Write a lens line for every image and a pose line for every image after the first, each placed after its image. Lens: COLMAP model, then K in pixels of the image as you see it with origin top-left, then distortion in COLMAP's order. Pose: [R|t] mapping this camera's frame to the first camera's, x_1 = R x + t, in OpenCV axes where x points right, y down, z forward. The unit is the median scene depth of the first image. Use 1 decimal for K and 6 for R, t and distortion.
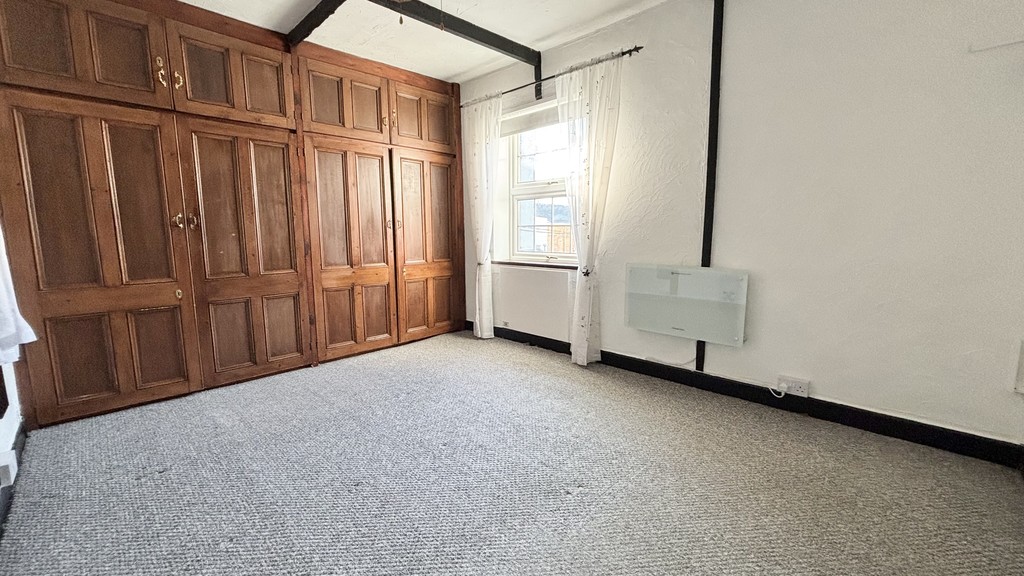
lens RADIAL K [[411.5, 0, 509.2], [0, 411.5, 287.9], [0, 0, 1]] dist [0.002111, -0.002043]
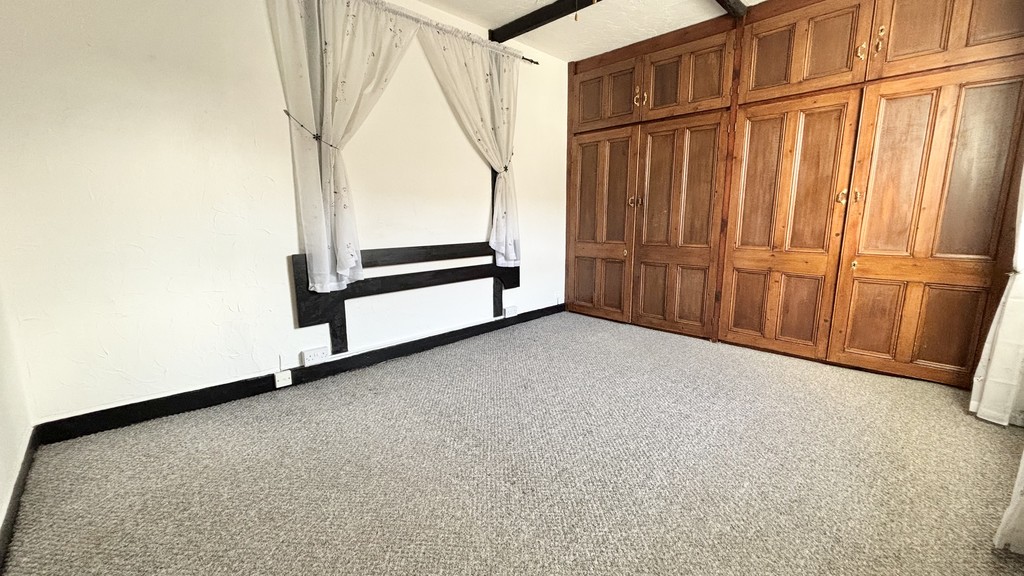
lens RADIAL K [[411.5, 0, 509.3], [0, 411.5, 286.3], [0, 0, 1]] dist [0.002111, -0.002043]
pose [[-0.025070, 0.176306, -0.984016, 0.553451], [-0.133147, 0.974967, 0.178077, -0.061560], [0.990779, 0.135483, -0.000968, 0.520850]]
